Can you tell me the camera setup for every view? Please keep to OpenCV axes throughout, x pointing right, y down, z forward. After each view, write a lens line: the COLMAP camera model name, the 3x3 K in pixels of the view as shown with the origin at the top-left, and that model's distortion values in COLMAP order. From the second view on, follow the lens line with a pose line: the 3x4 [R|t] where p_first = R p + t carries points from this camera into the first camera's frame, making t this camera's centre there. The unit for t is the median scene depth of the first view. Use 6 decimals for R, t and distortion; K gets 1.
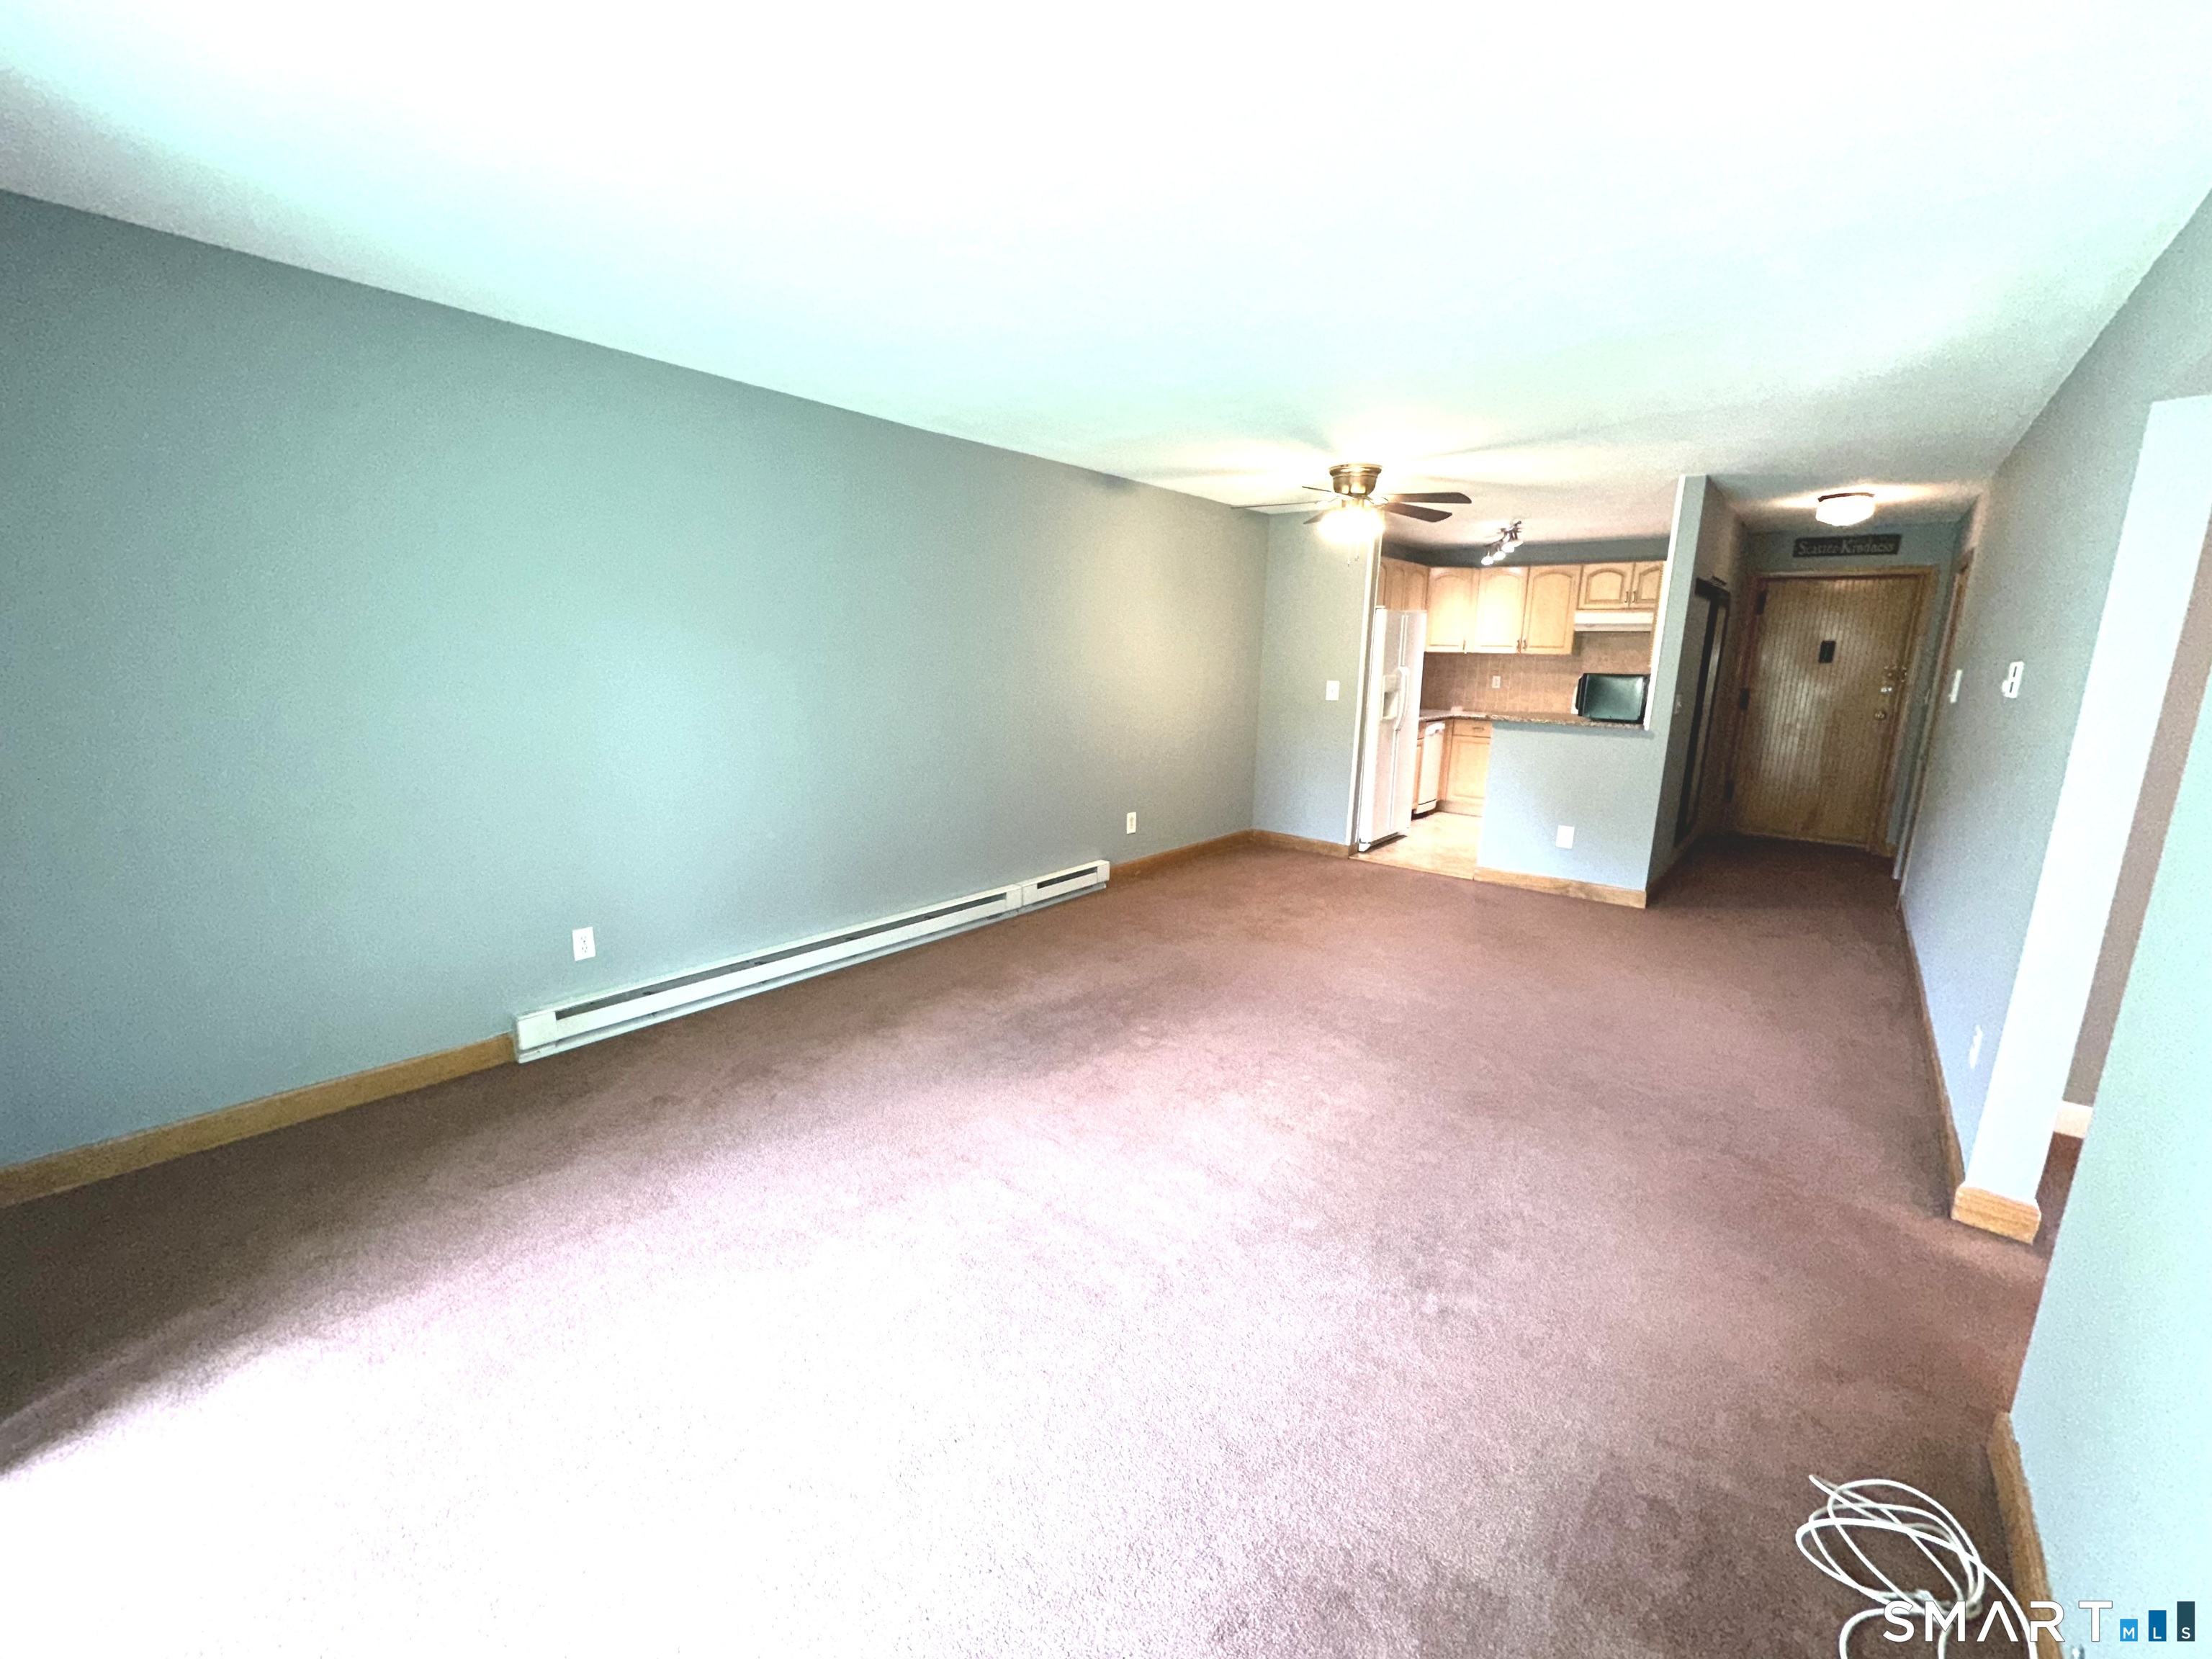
lens RADIAL K [[885.3, 0, 1103.8], [0, 885.3, 829.1], [0, 0, 1]] dist [0.000662, 0.000058]
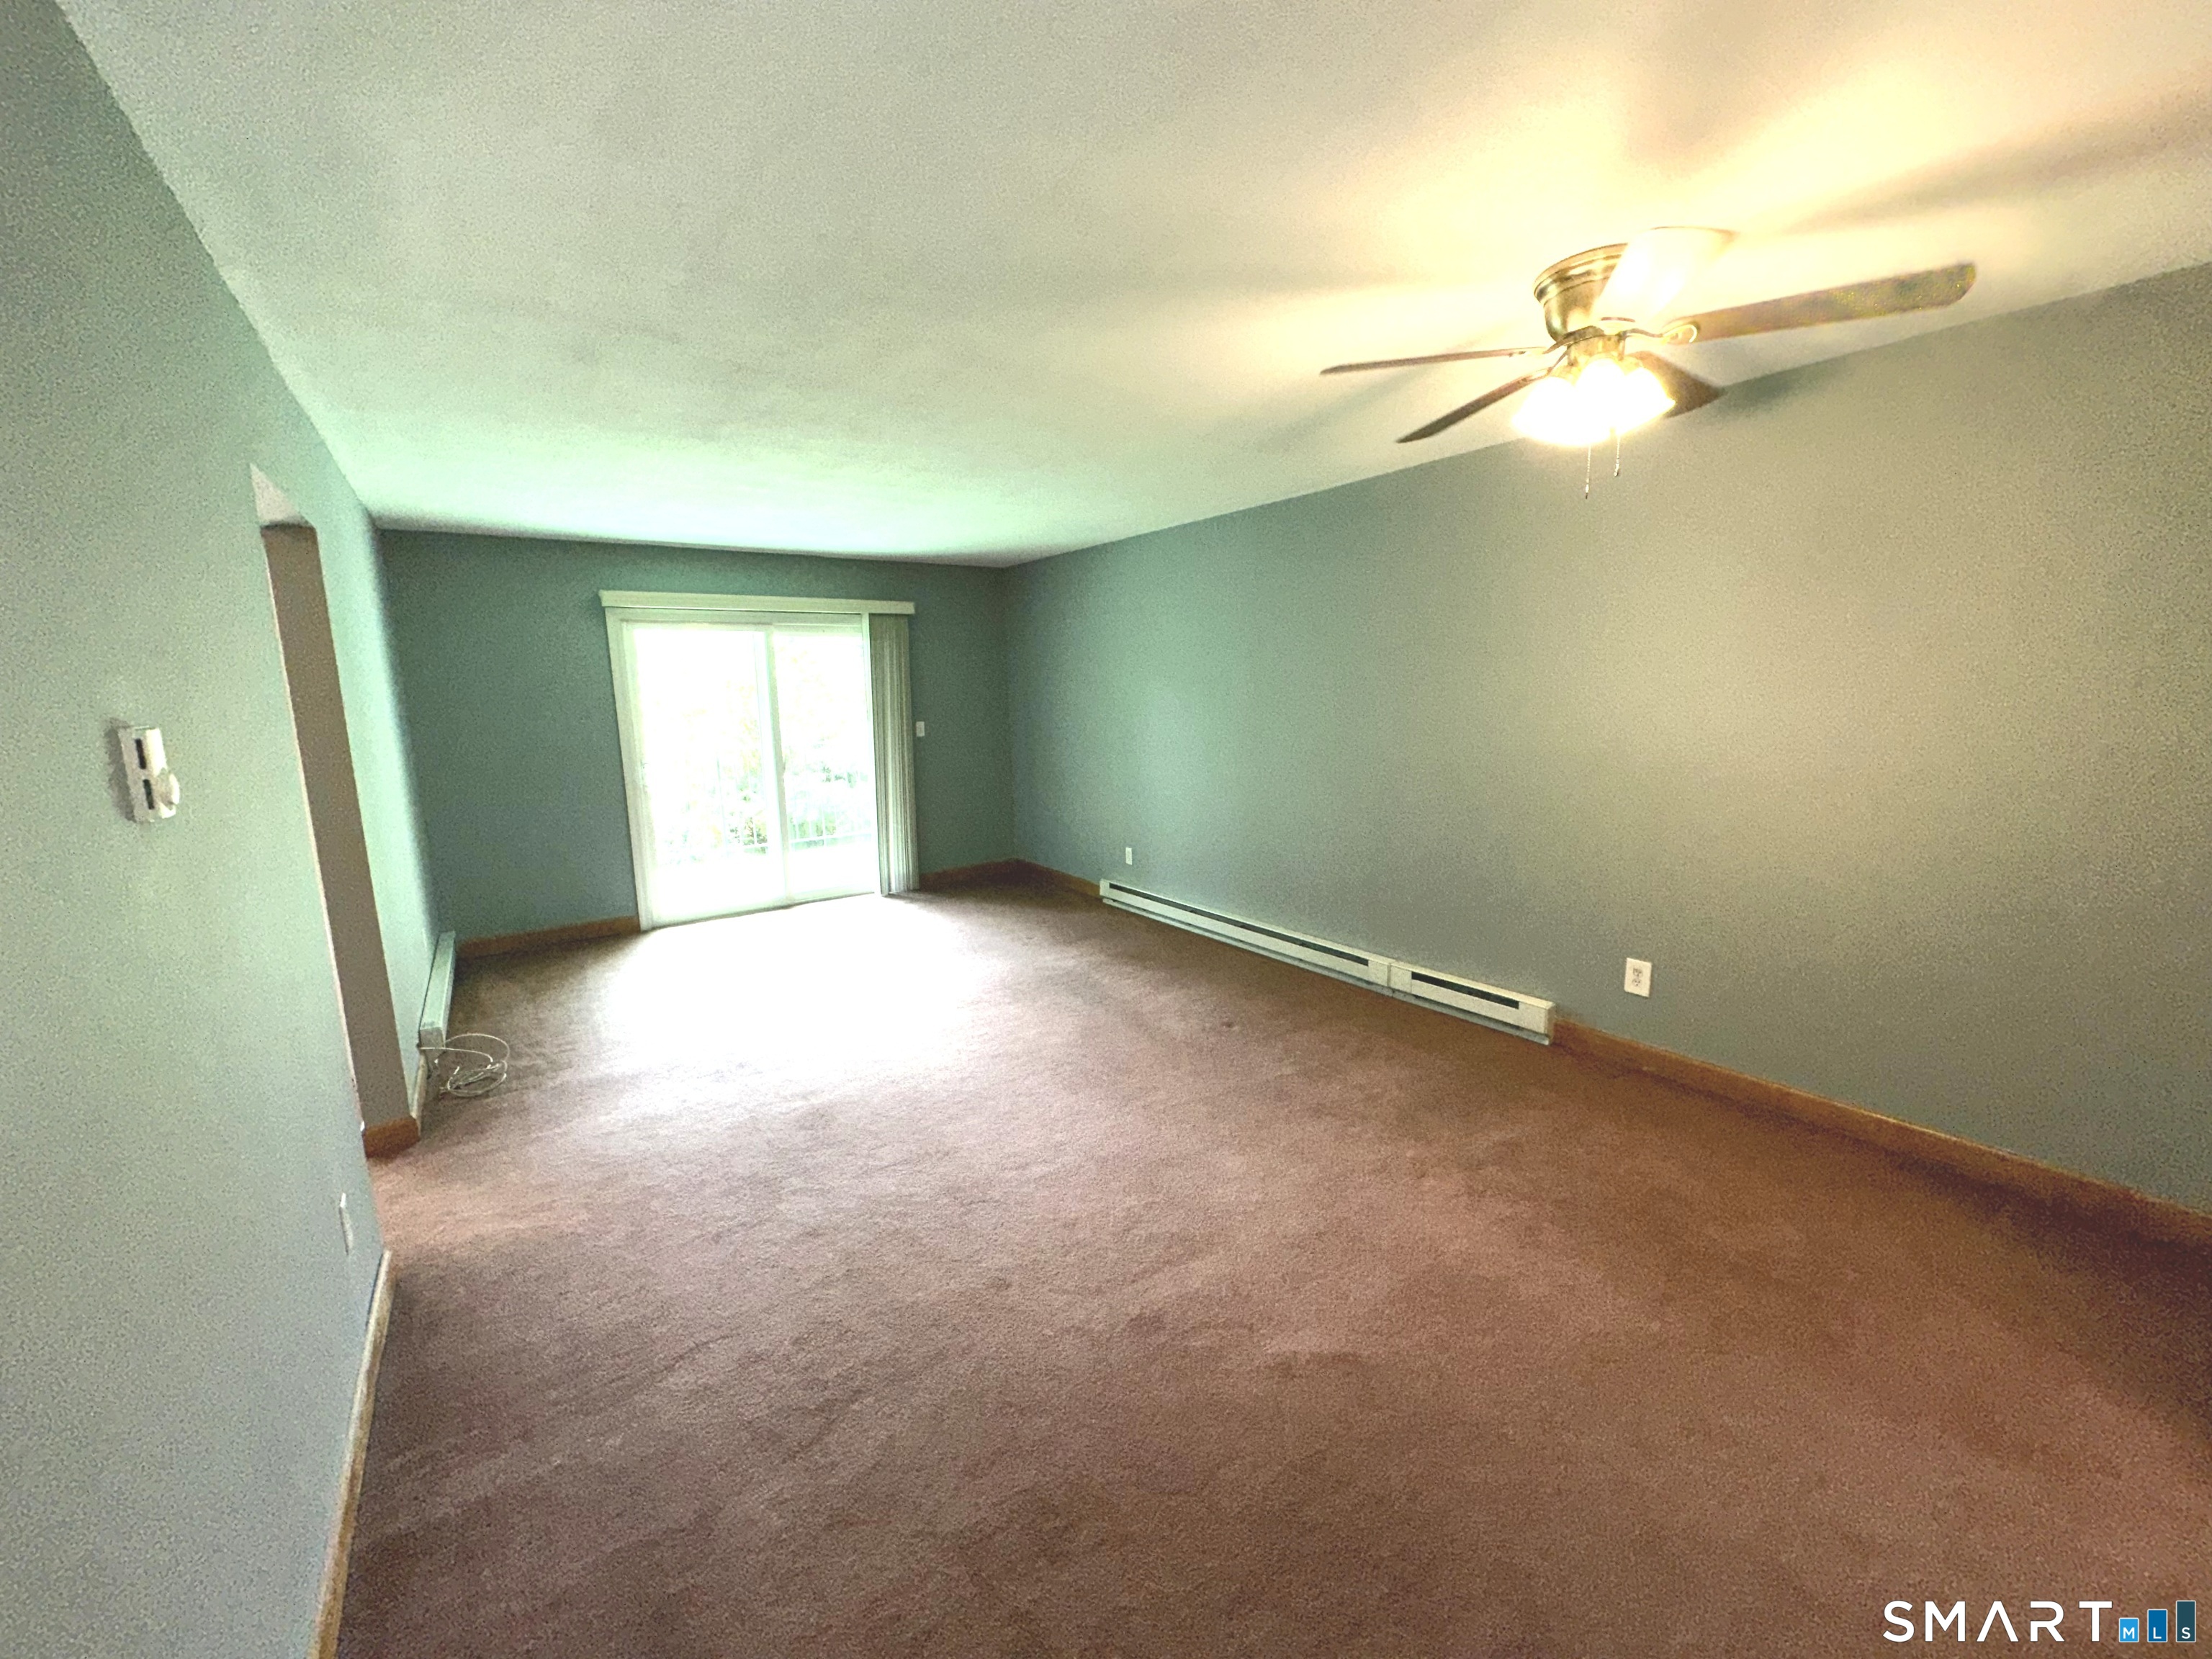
lens RADIAL K [[885.3, 0, 1107.6], [0, 885.3, 828.0], [0, 0, 1]] dist [0.000662, 0.000058]
pose [[-0.272319, 0.131206, -0.953220, 0.795317], [-0.178400, 0.966599, 0.184013, -0.174659], [0.945524, 0.220164, -0.239816, 0.930697]]
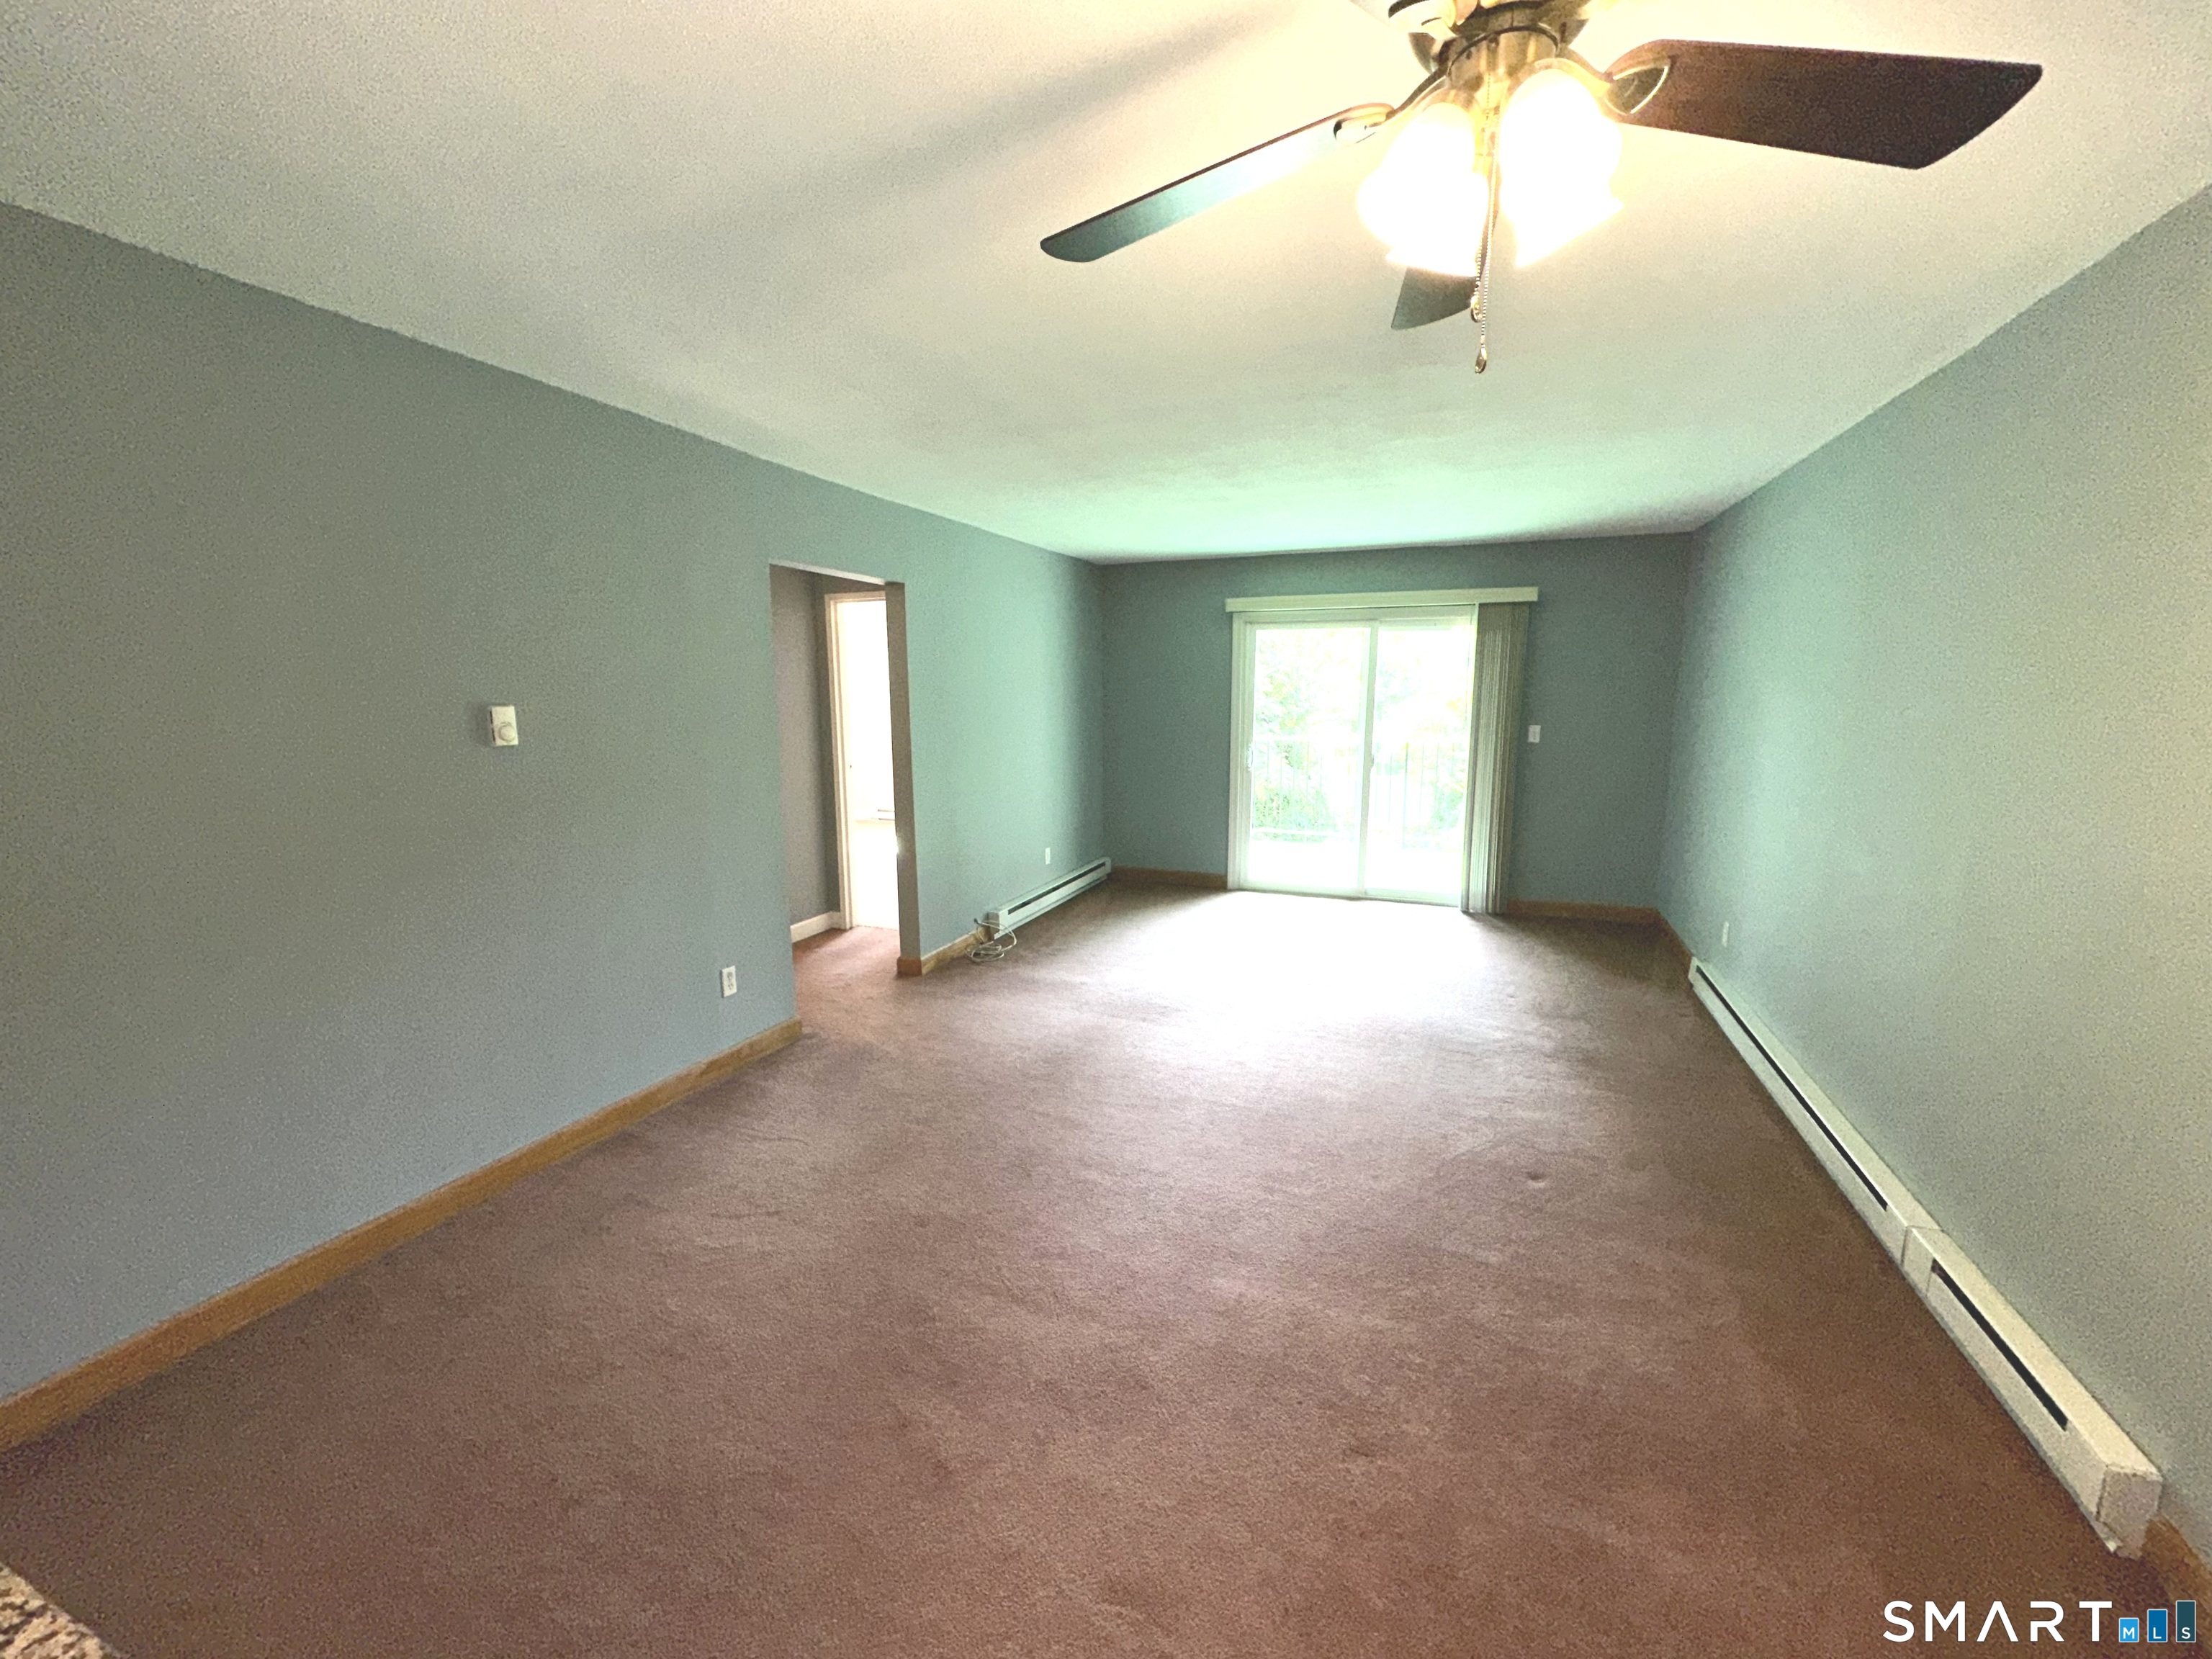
lens RADIAL K [[885.3, 0, 1102.1], [0, 885.3, 829.1], [0, 0, 1]] dist [0.000662, 0.000058]
pose [[-0.956177, 0.023080, -0.291878, 0.441991], [-0.081361, 0.936680, 0.340603, -0.258065], [0.281257, 0.349424, -0.893755, 1.244136]]
